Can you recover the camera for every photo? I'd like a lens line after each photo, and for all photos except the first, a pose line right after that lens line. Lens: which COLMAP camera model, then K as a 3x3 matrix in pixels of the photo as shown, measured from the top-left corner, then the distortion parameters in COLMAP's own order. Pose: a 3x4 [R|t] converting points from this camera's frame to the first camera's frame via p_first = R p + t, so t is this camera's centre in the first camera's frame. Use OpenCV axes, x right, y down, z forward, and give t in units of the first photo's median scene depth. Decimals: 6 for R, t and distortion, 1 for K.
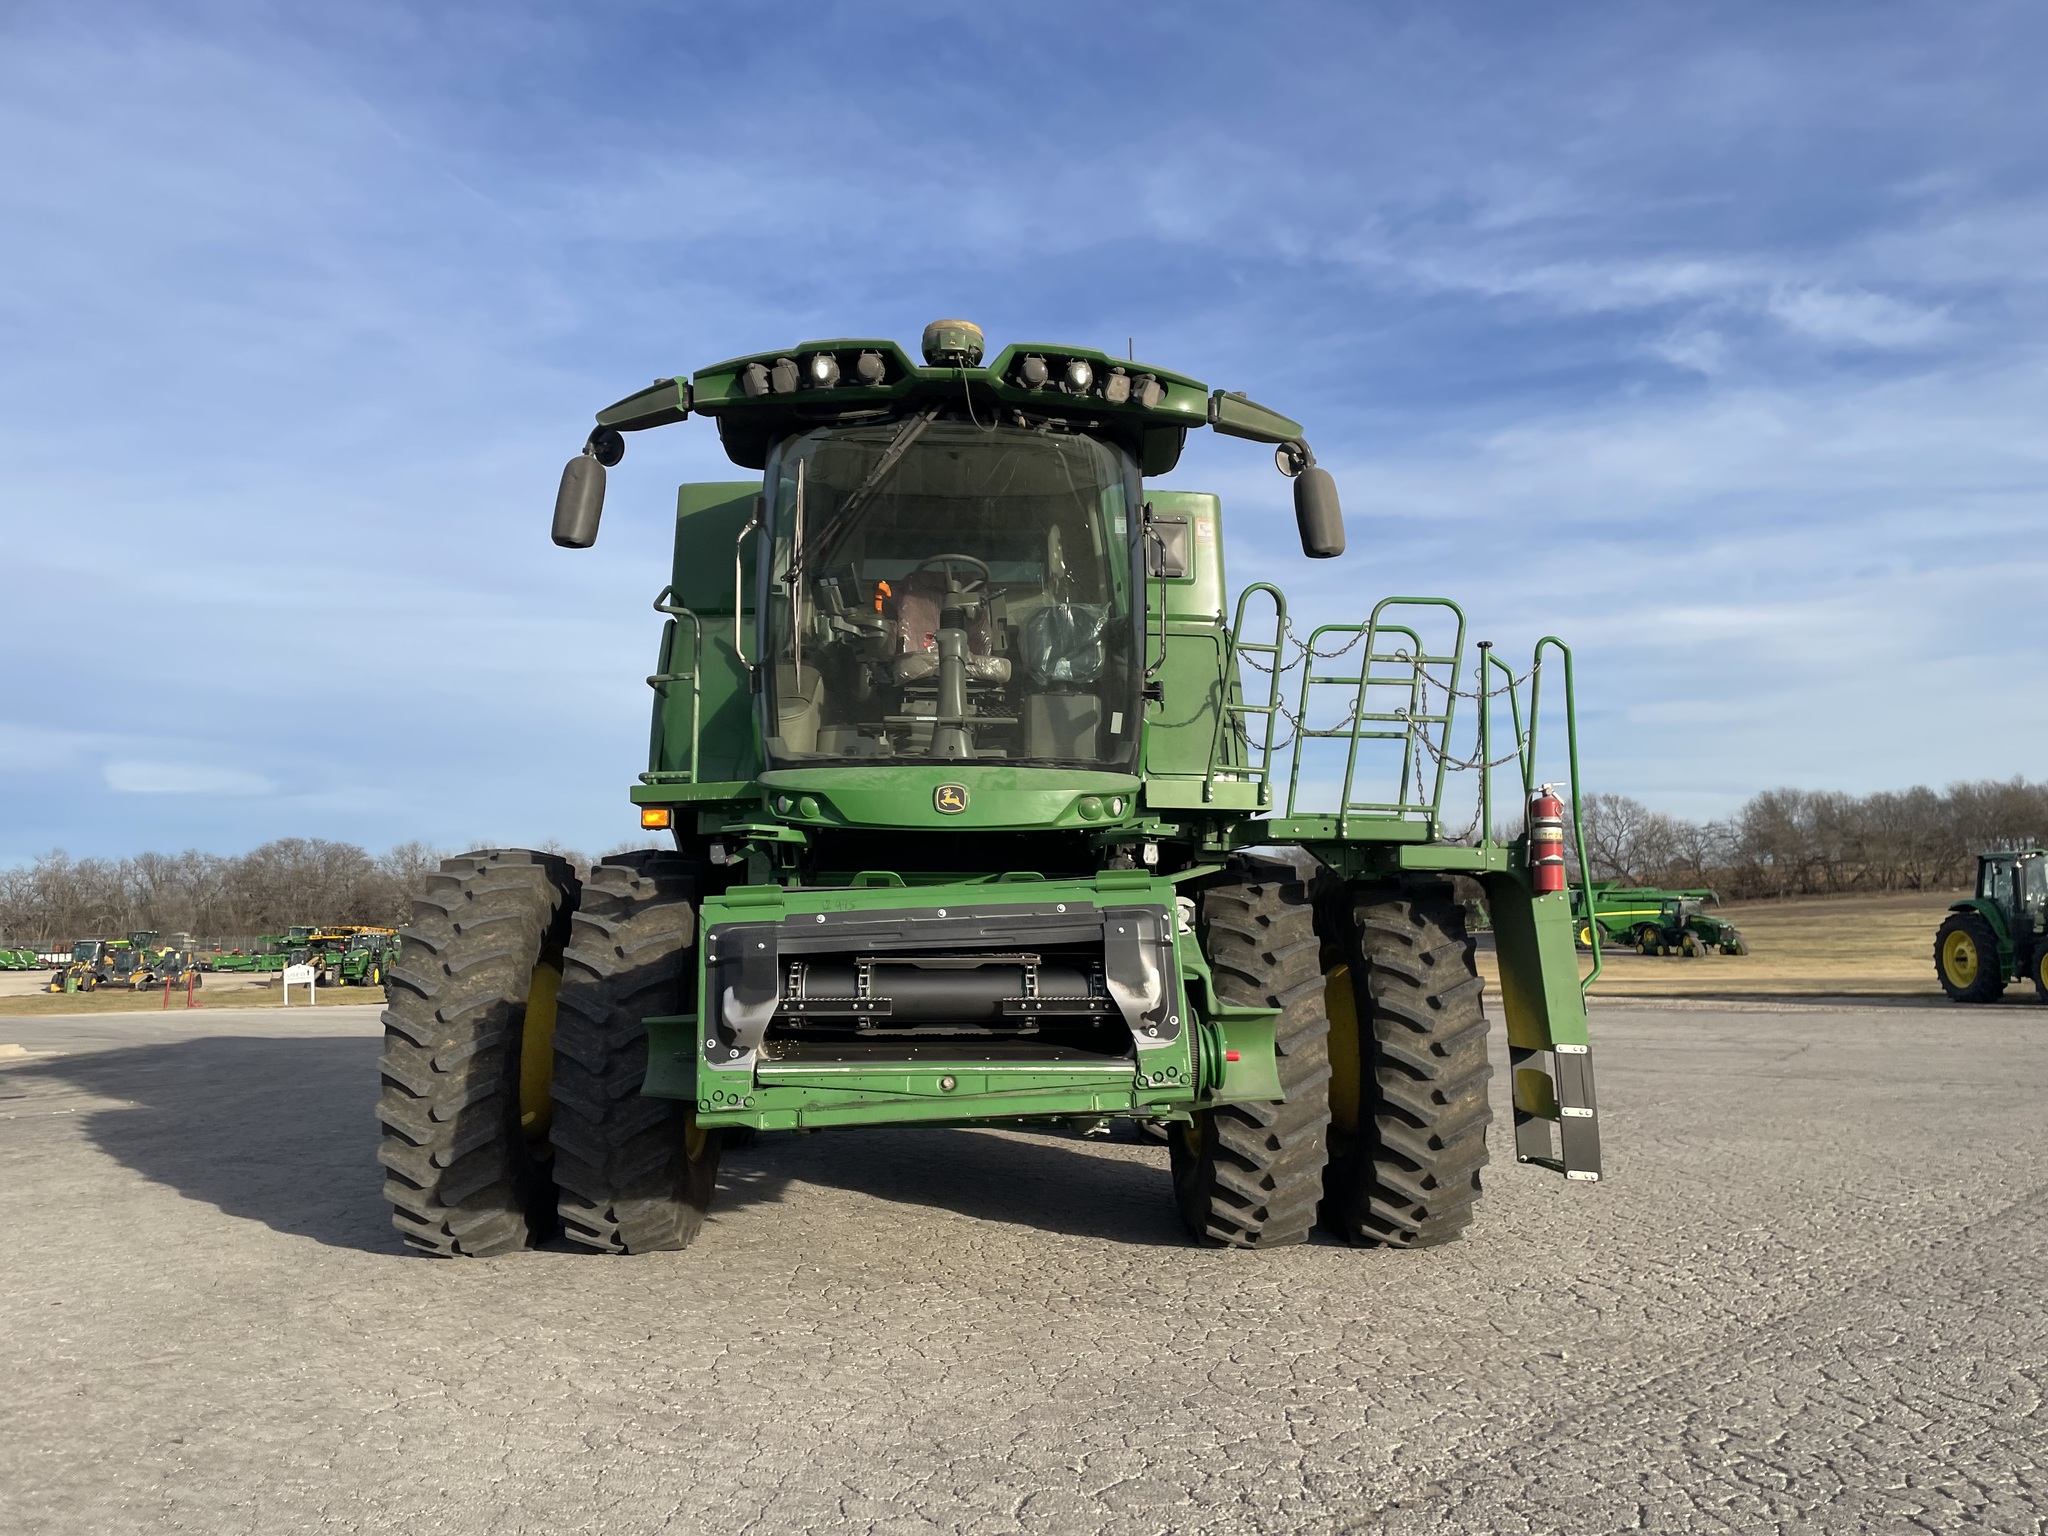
lens RADIAL K [[1538.8, 0, 1018.2], [0, 1538.8, 766.2], [0, 0, 1]] dist [0.084027, -0.103907]
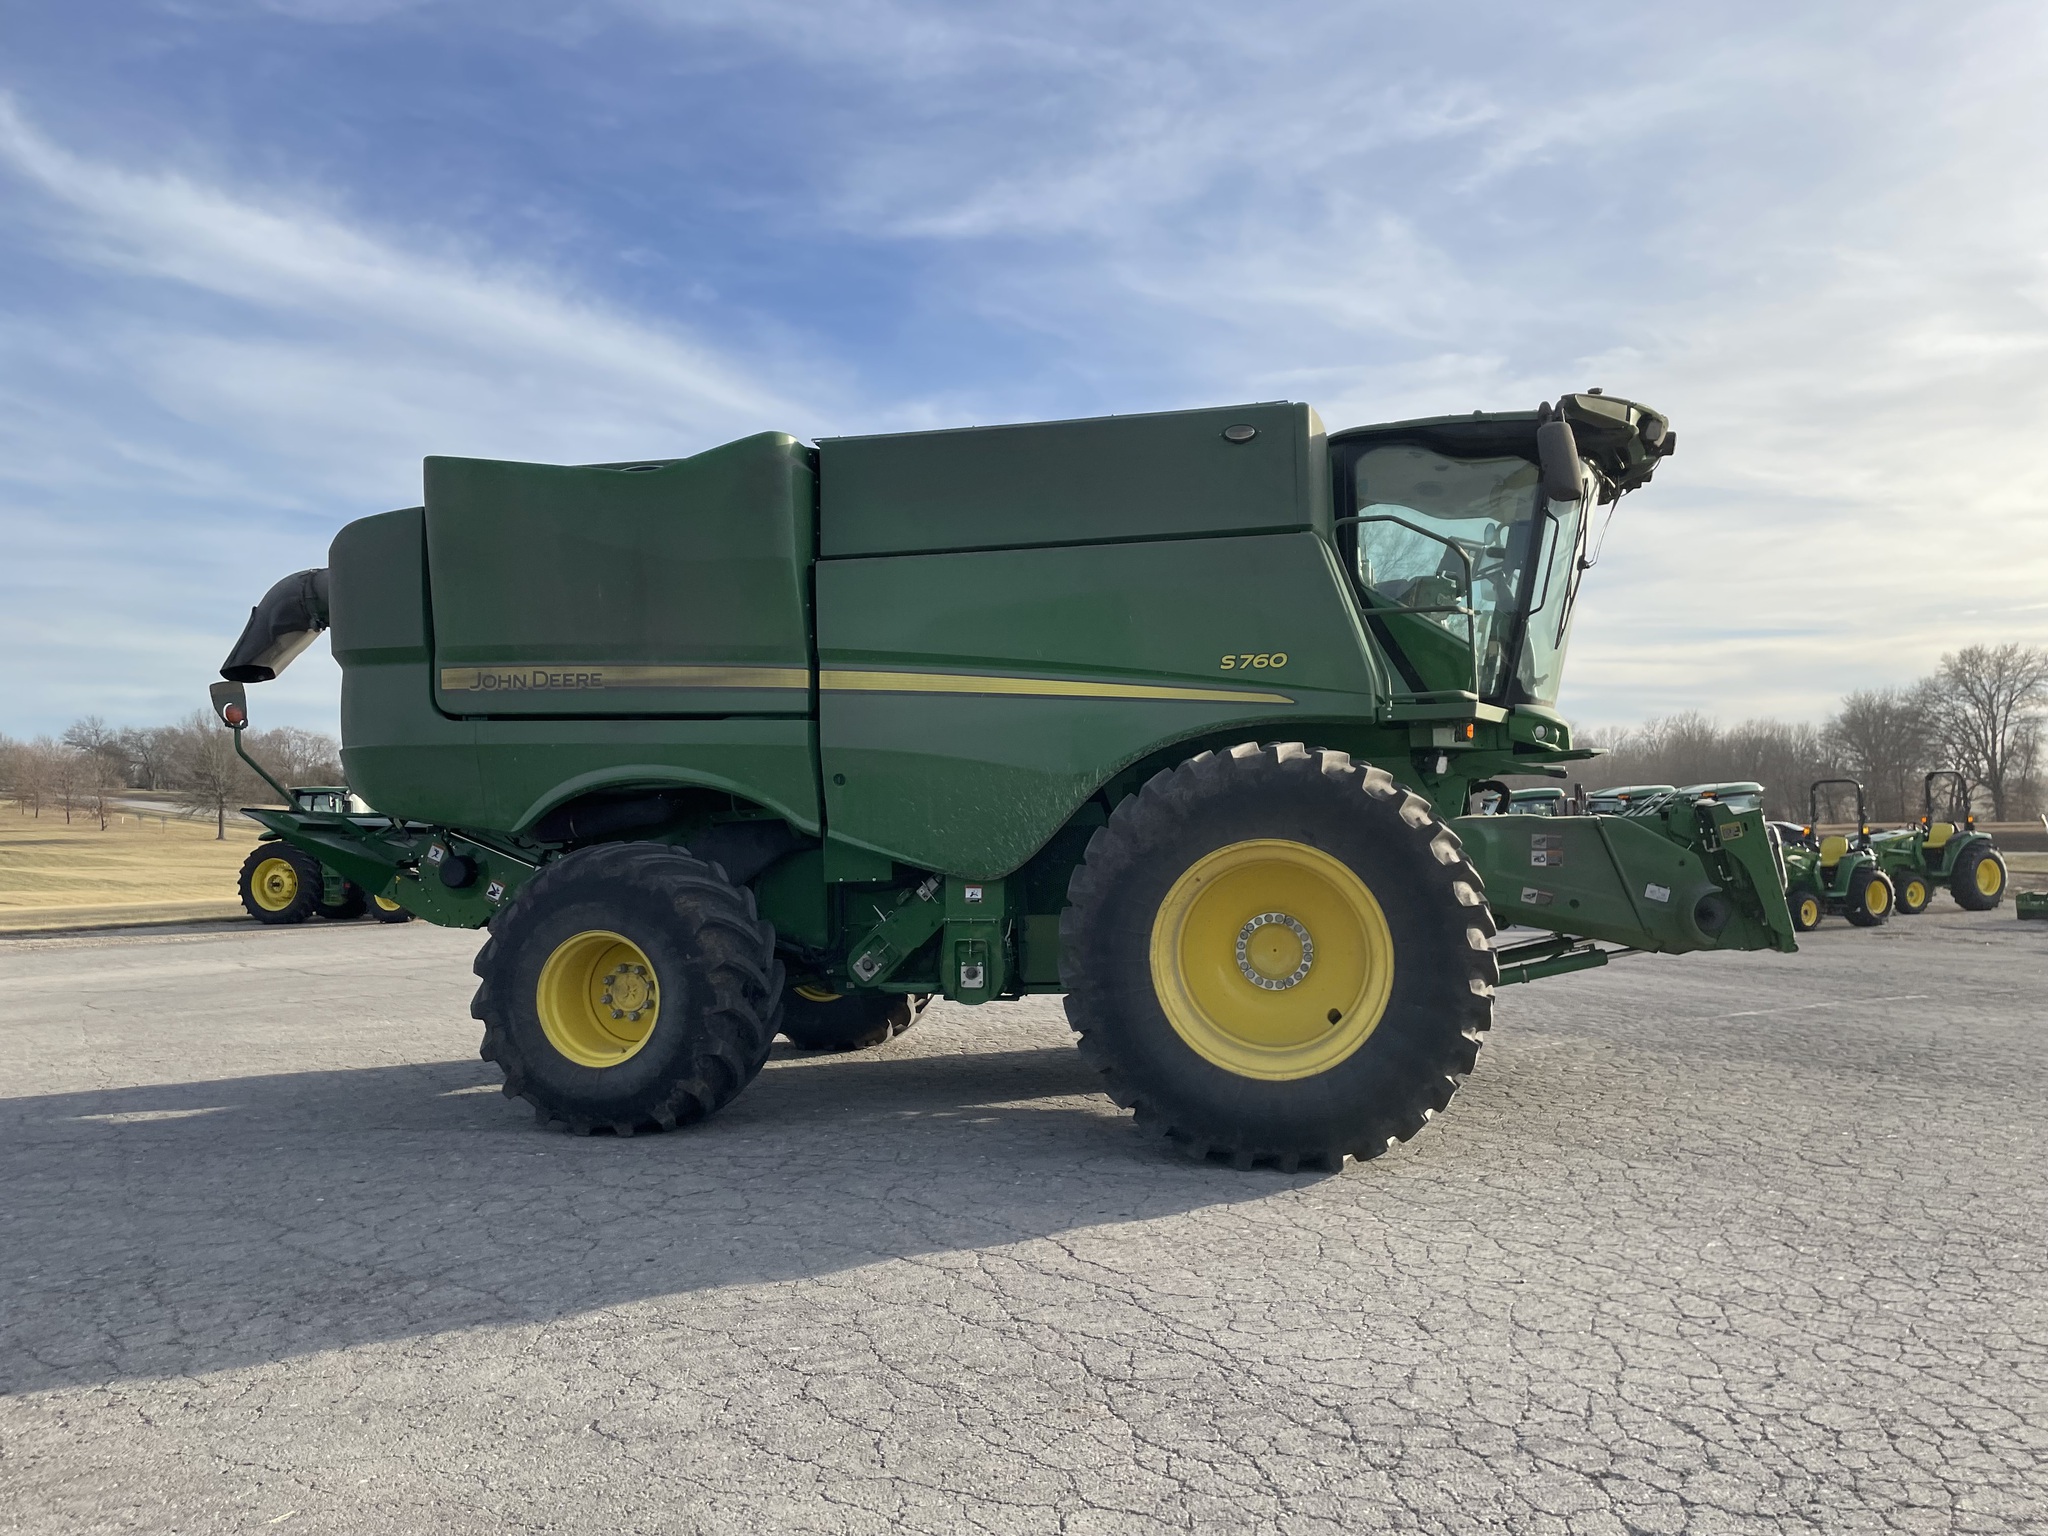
lens RADIAL K [[1538.8, 0, 1025.6], [0, 1538.8, 748.7], [0, 0, 1]] dist [0.084027, -0.103907]
pose [[0.238435, 0.061786, 0.969191, -1.428657], [-0.088590, 0.995197, -0.041650, 0.123824], [-0.967109, -0.075930, 0.242763, 1.036152]]
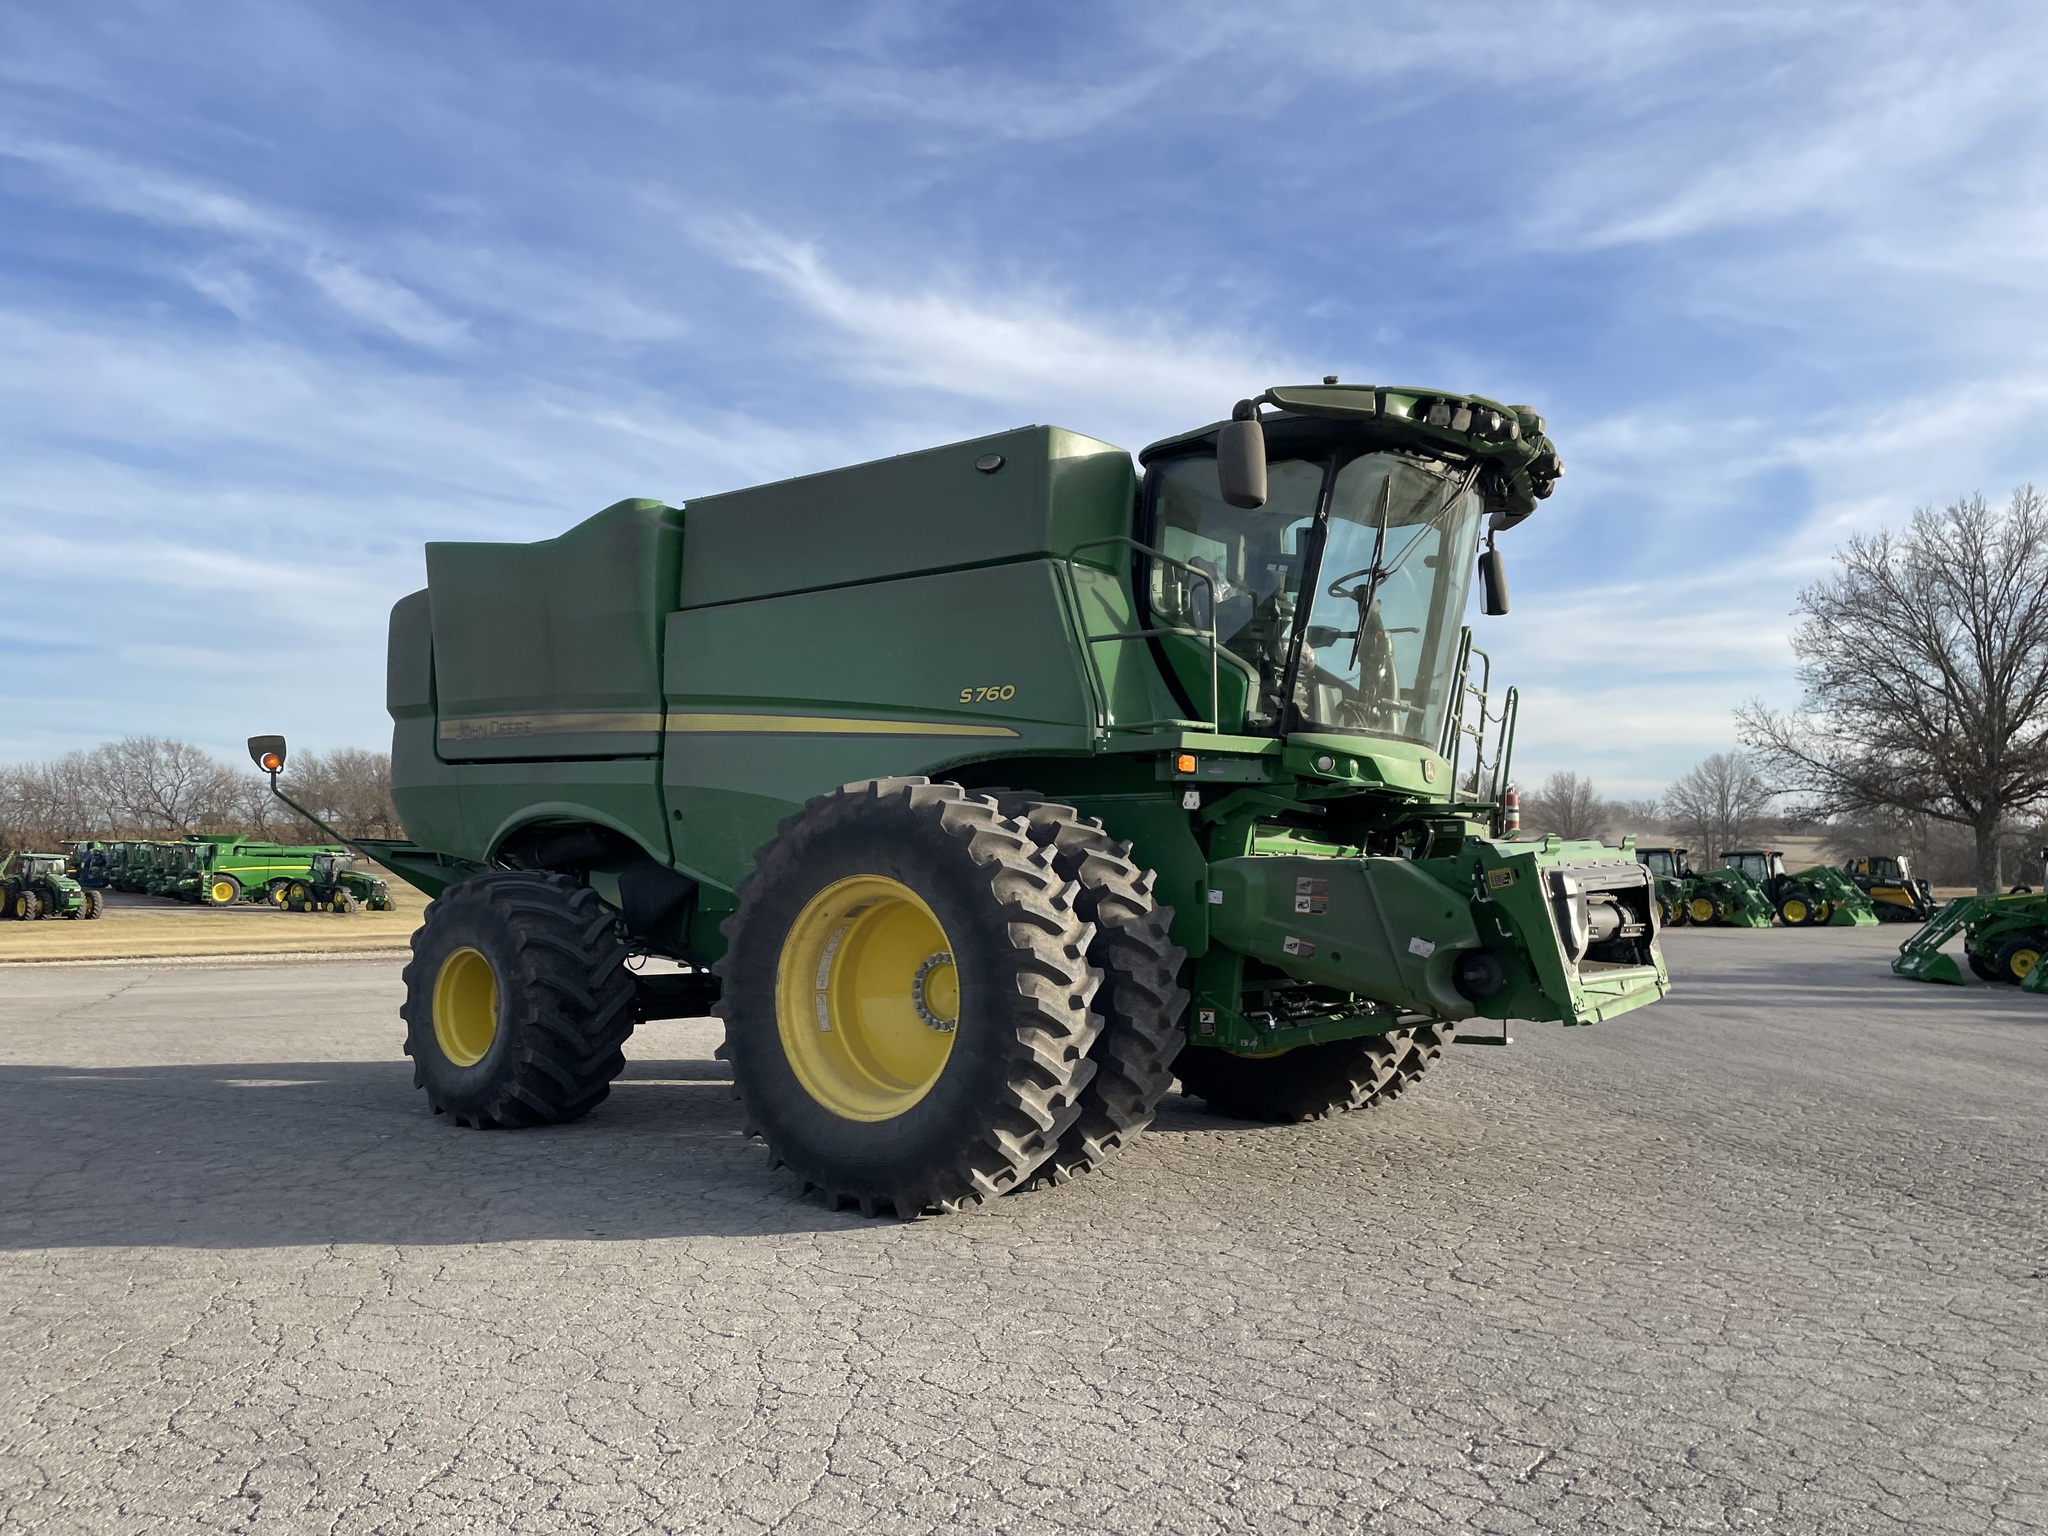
lens RADIAL K [[1538.8, 0, 1024.6], [0, 1538.8, 757.0], [0, 0, 1]] dist [0.084027, -0.103907]
pose [[0.622811, 0.077101, 0.778564, -1.123410], [-0.093678, 0.995322, -0.023629, 0.064741], [-0.776744, -0.058218, 0.627120, 0.424376]]
